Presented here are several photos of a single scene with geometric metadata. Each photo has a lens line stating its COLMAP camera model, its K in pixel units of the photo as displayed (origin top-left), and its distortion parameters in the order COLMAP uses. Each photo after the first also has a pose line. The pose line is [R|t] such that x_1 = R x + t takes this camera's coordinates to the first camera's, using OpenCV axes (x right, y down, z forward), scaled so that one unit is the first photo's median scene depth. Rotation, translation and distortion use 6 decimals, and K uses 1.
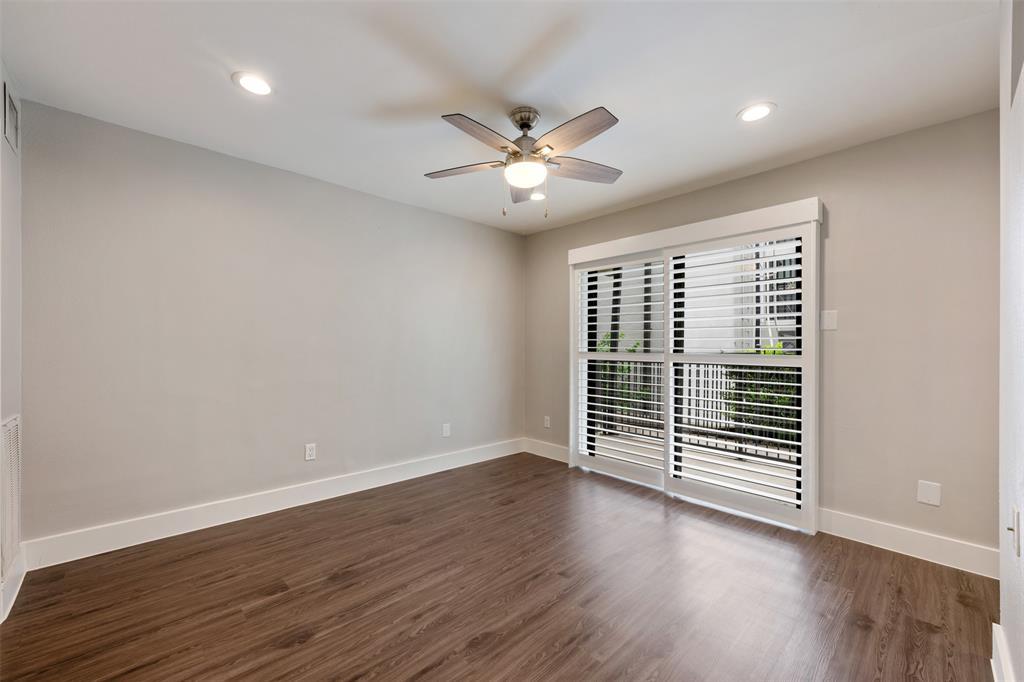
lens RADIAL K [[406.8, 0, 512.6], [0, 406.8, 345.9], [0, 0, 1]] dist [0.000675, -0.000954]
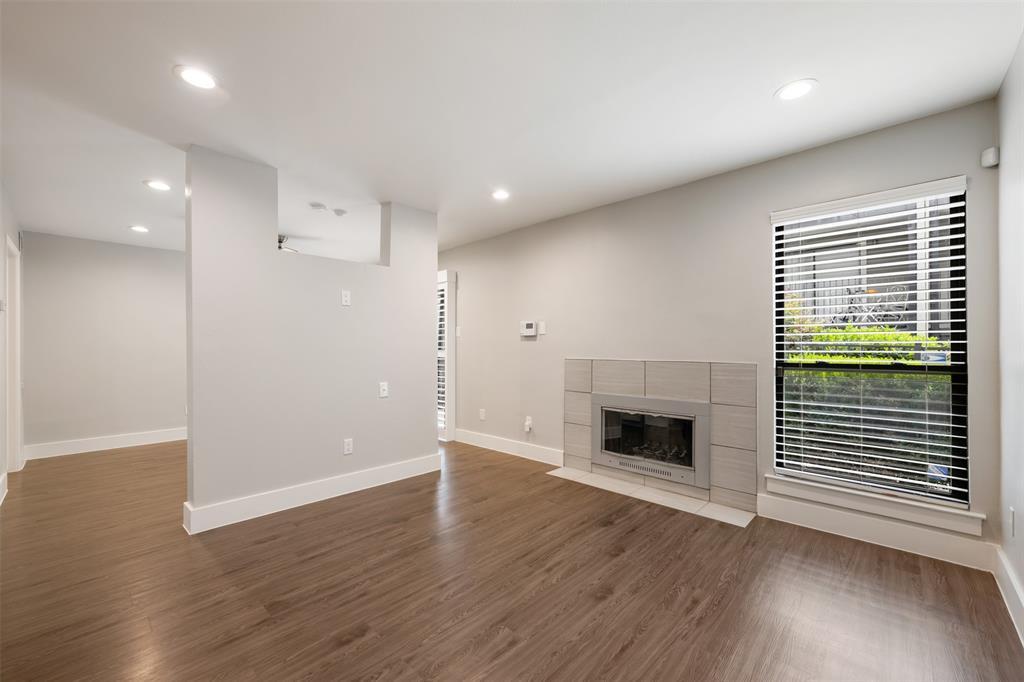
lens RADIAL K [[406.8, 0, 501.9], [0, 406.8, 346.1], [0, 0, 1]] dist [0.000675, -0.000954]
pose [[0.999343, -0.012849, 0.033877, 0.981365], [0.012818, 0.999917, 0.001142, 0.006144], [-0.033889, -0.000707, 0.999425, -1.023226]]
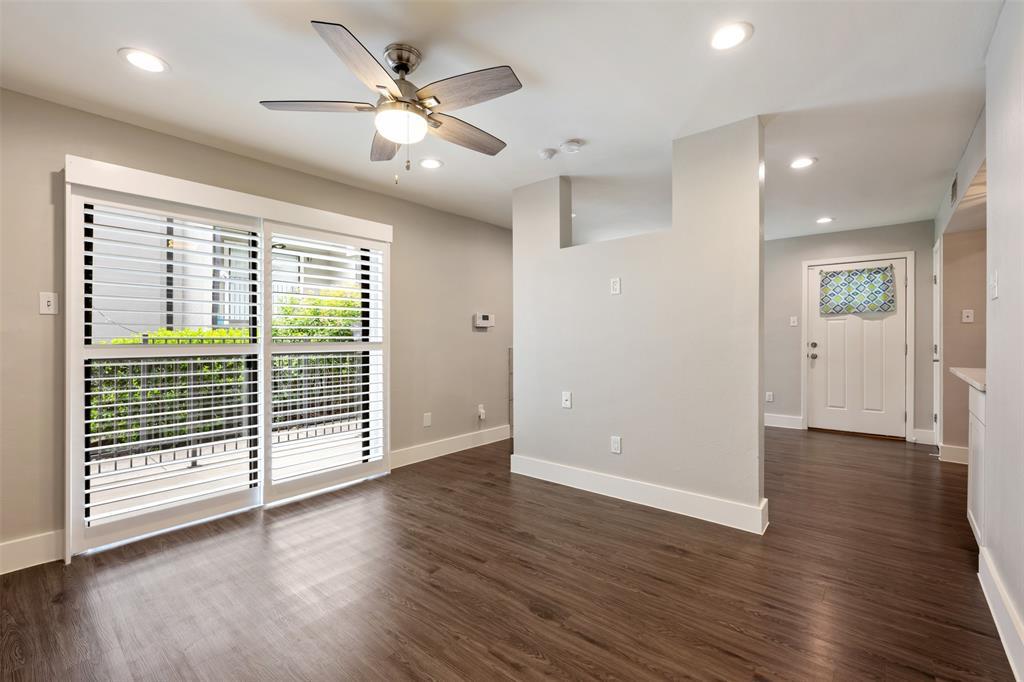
lens RADIAL K [[437.6, 0, 505.2], [0, 437.6, 340.1], [0, 0, 1]] dist [0.006967, -0.000160]
pose [[-0.096365, -0.013683, 0.995252, -0.777719], [-0.001575, 0.999906, 0.013595, -0.002197], [-0.995345, -0.000258, -0.096377, 0.780716]]
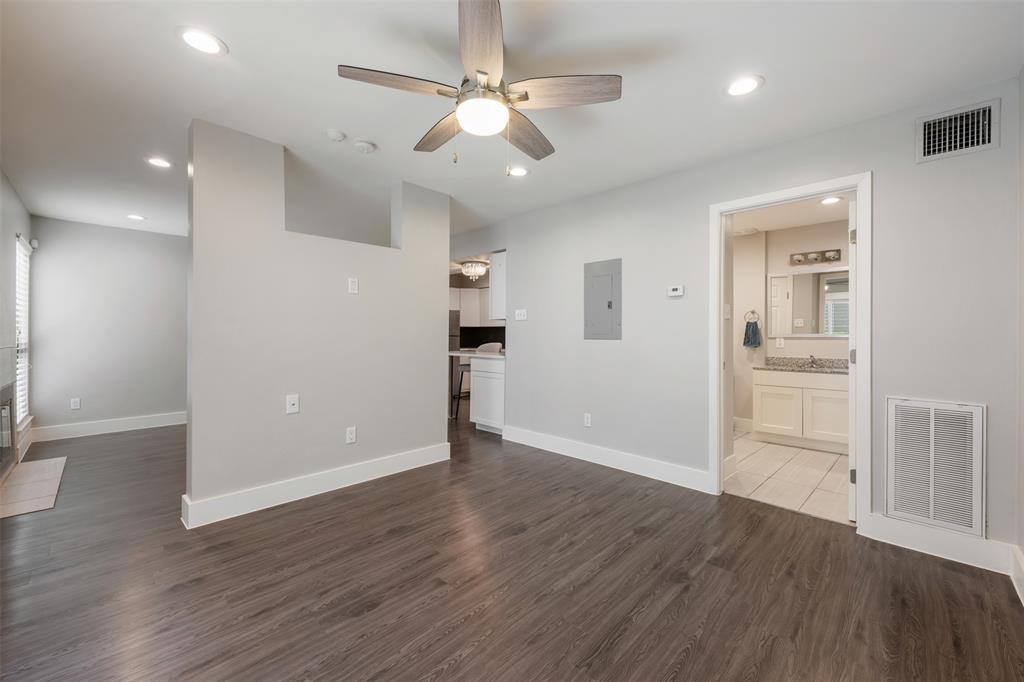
lens RADIAL K [[406.8, 0, 512.9], [0, 406.8, 338.1], [0, 0, 1]] dist [0.000675, -0.000954]
pose [[-0.999291, -0.012231, -0.035603, 0.002291], [-0.012272, 0.999924, 0.000919, 0.012913], [0.035589, 0.001355, -0.999366, 1.603534]]
